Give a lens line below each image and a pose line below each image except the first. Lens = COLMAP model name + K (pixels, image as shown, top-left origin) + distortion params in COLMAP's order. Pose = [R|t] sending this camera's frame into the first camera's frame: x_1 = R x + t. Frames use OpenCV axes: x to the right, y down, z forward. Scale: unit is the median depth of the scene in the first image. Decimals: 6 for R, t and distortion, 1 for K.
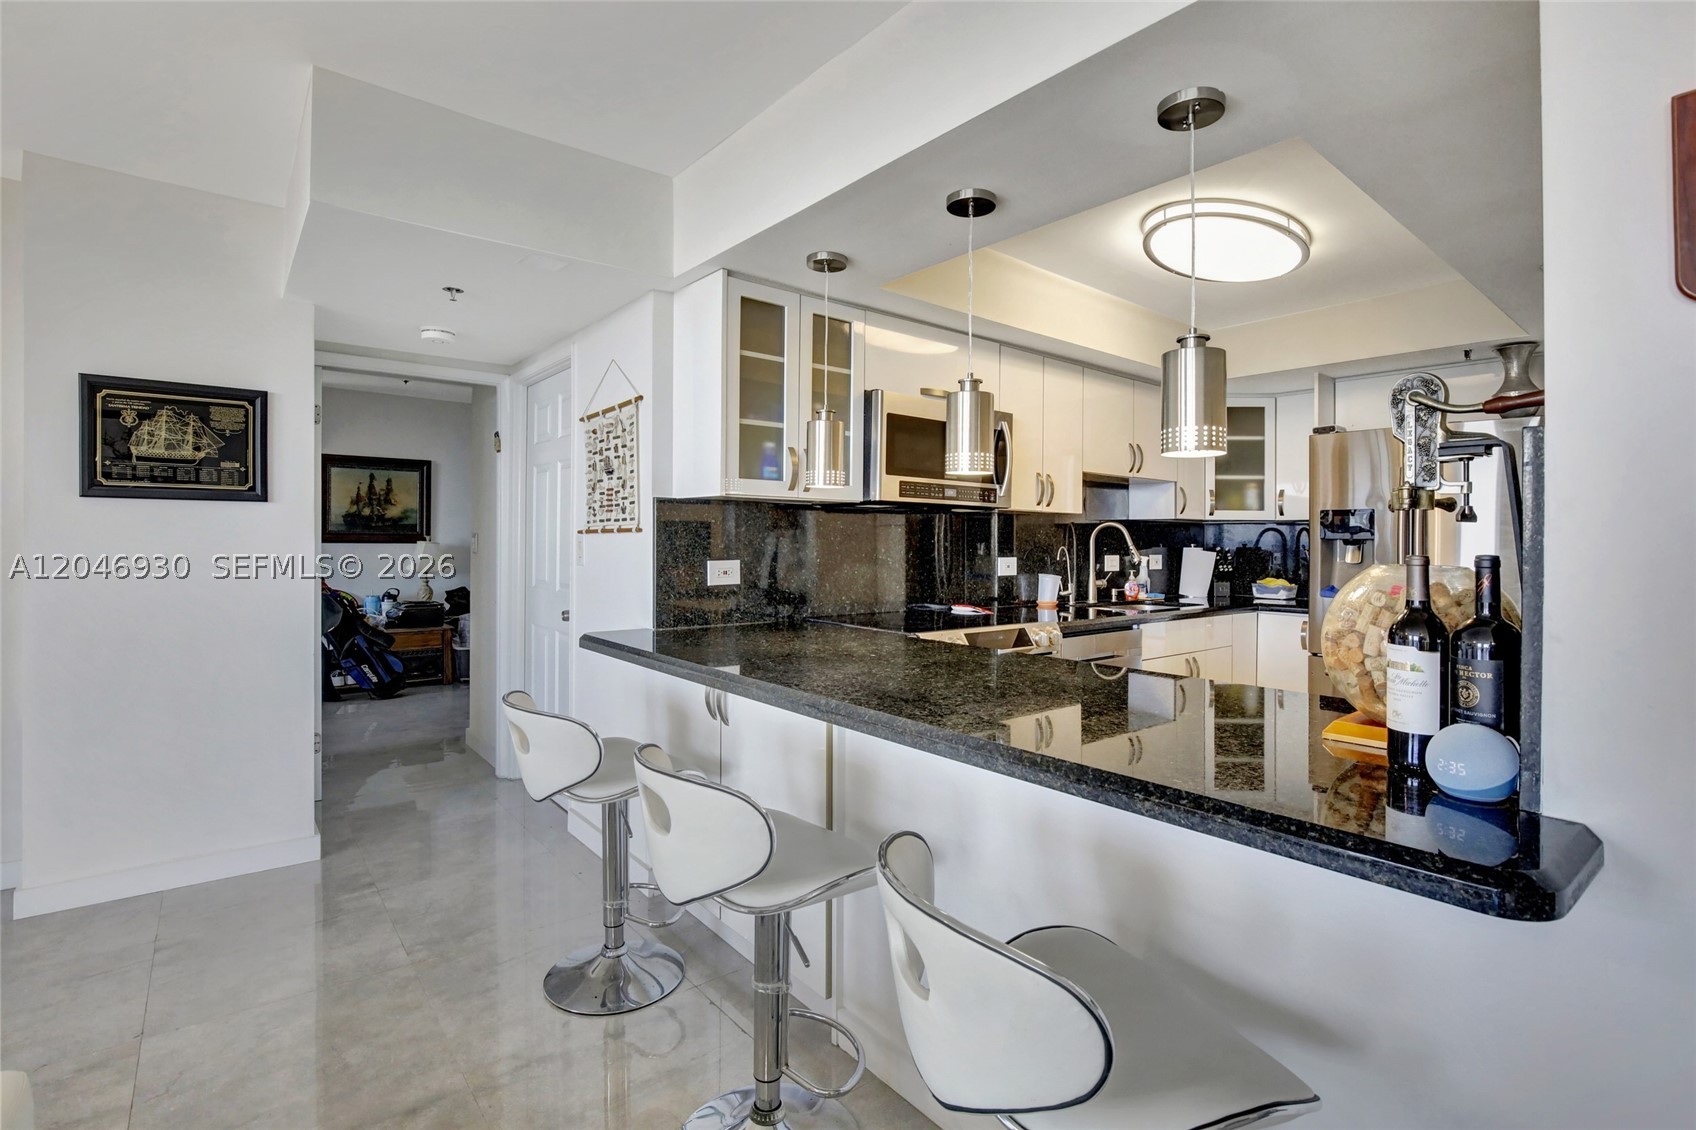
lens RADIAL K [[787.1, 0, 859.7], [0, 787.1, 548.4], [0, 0, 1]] dist [-0.030144, 0.000834]
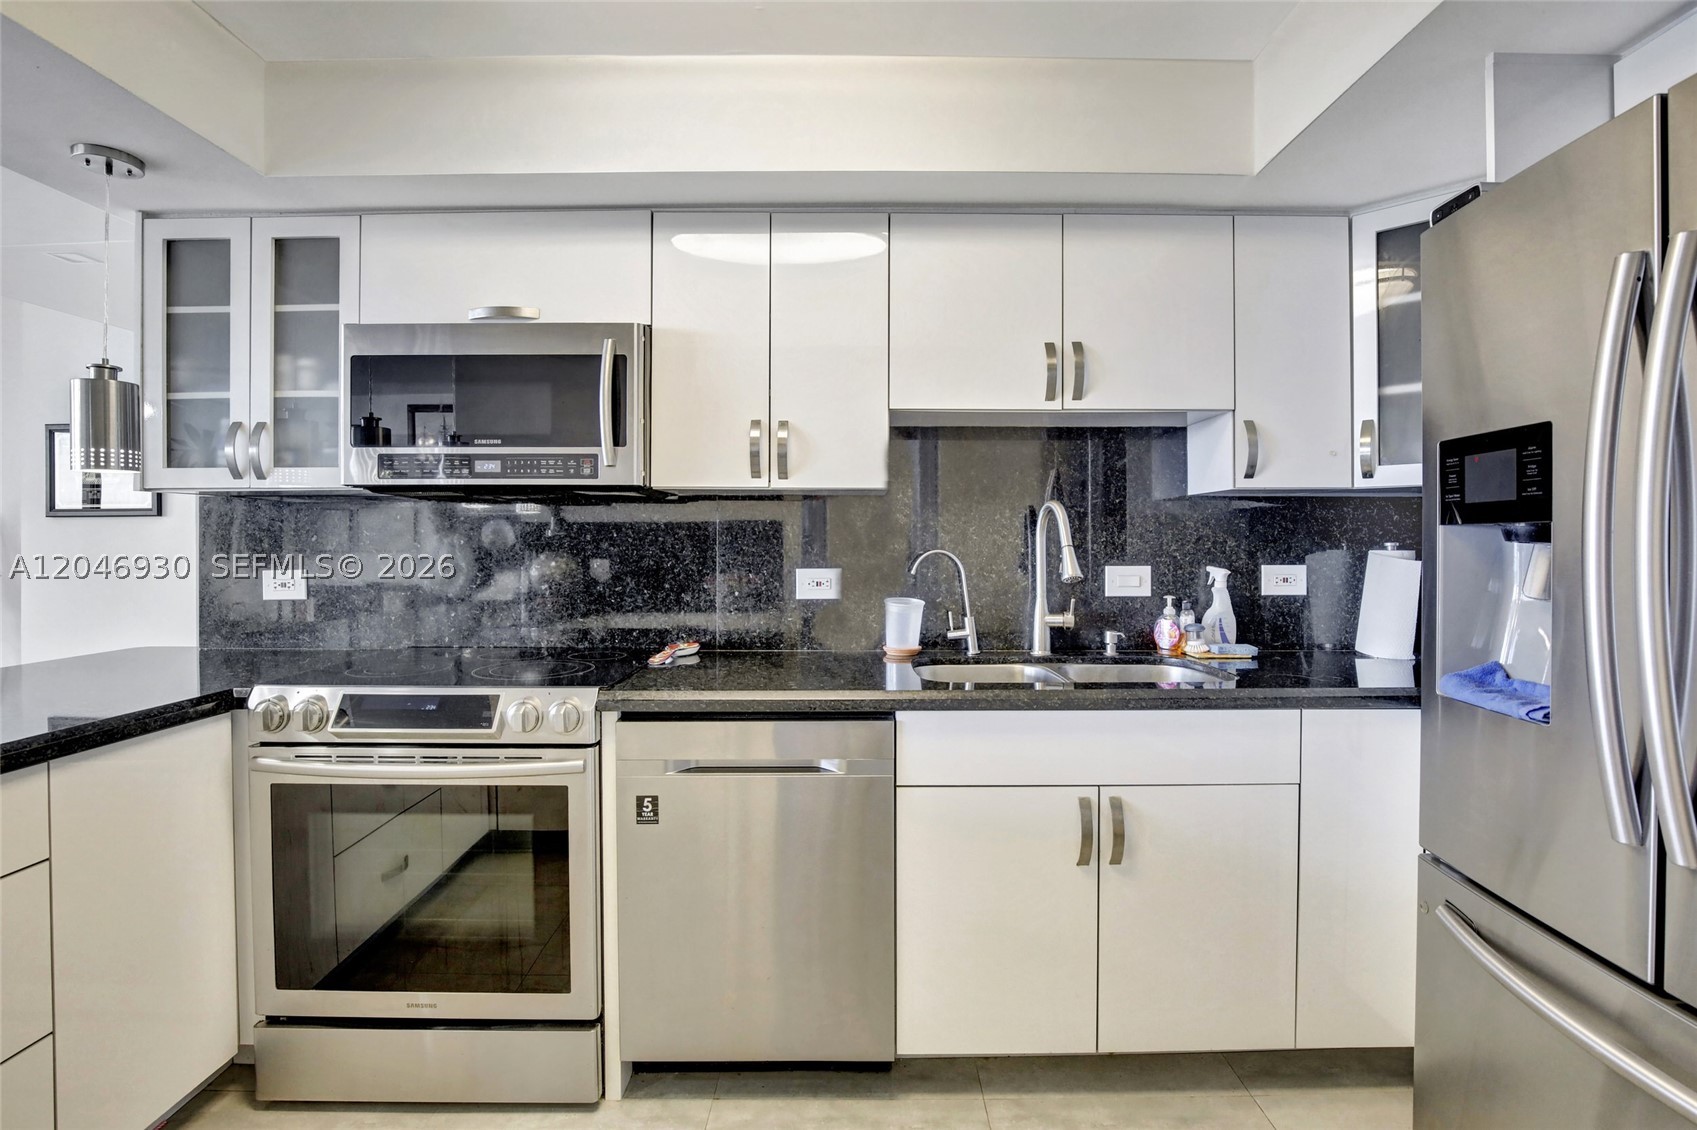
lens RADIAL K [[787.5, 0, 860.2], [0, 787.5, 548.4], [0, 0, 1]] dist [-0.030144, 0.000834]
pose [[0.779531, -0.007522, -0.626318, 0.563474], [0.003869, 0.999967, -0.007195, -0.000046], [0.626351, 0.003185, 0.779534, 0.535394]]
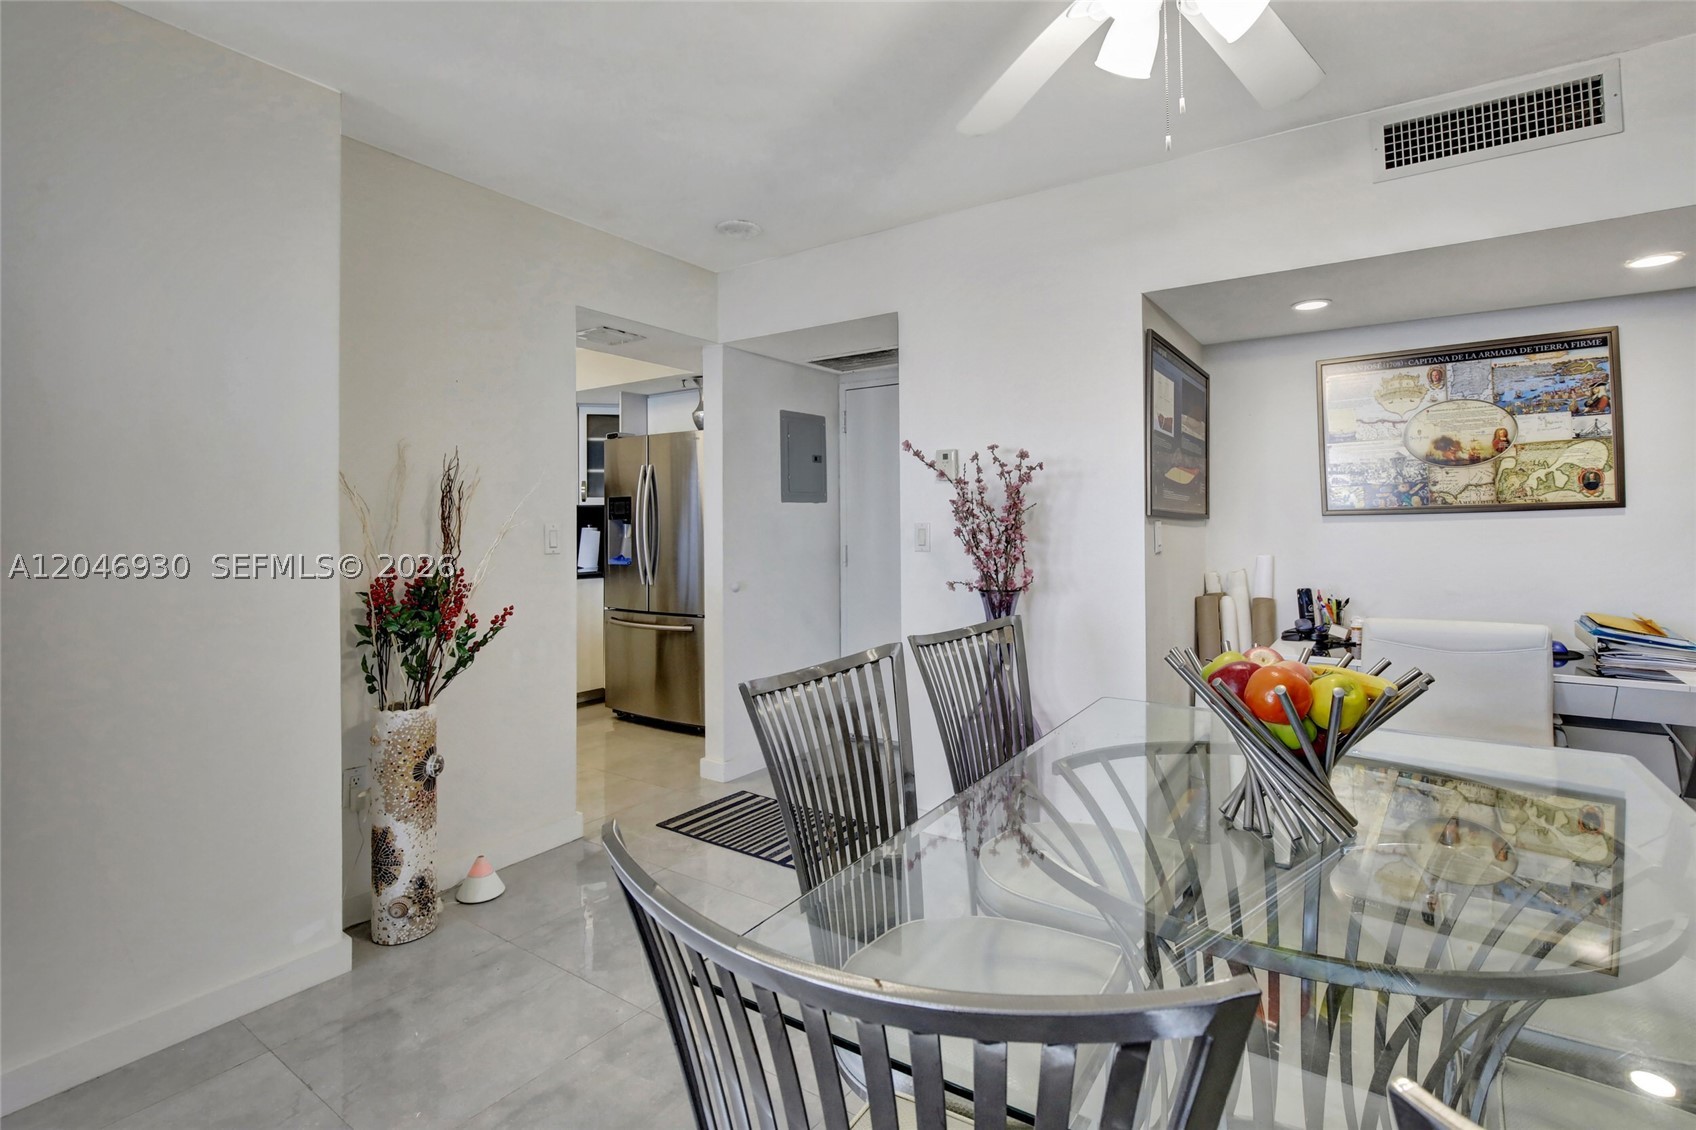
lens RADIAL K [[787.1, 0, 859.7], [0, 787.1, 548.4], [0, 0, 1]] dist [-0.030144, 0.000834]
pose [[0.955694, -0.013033, 0.294072, 0.563103], [0.006228, 0.999691, 0.024066, 0.005329], [-0.294295, -0.021168, 0.955480, -0.350493]]
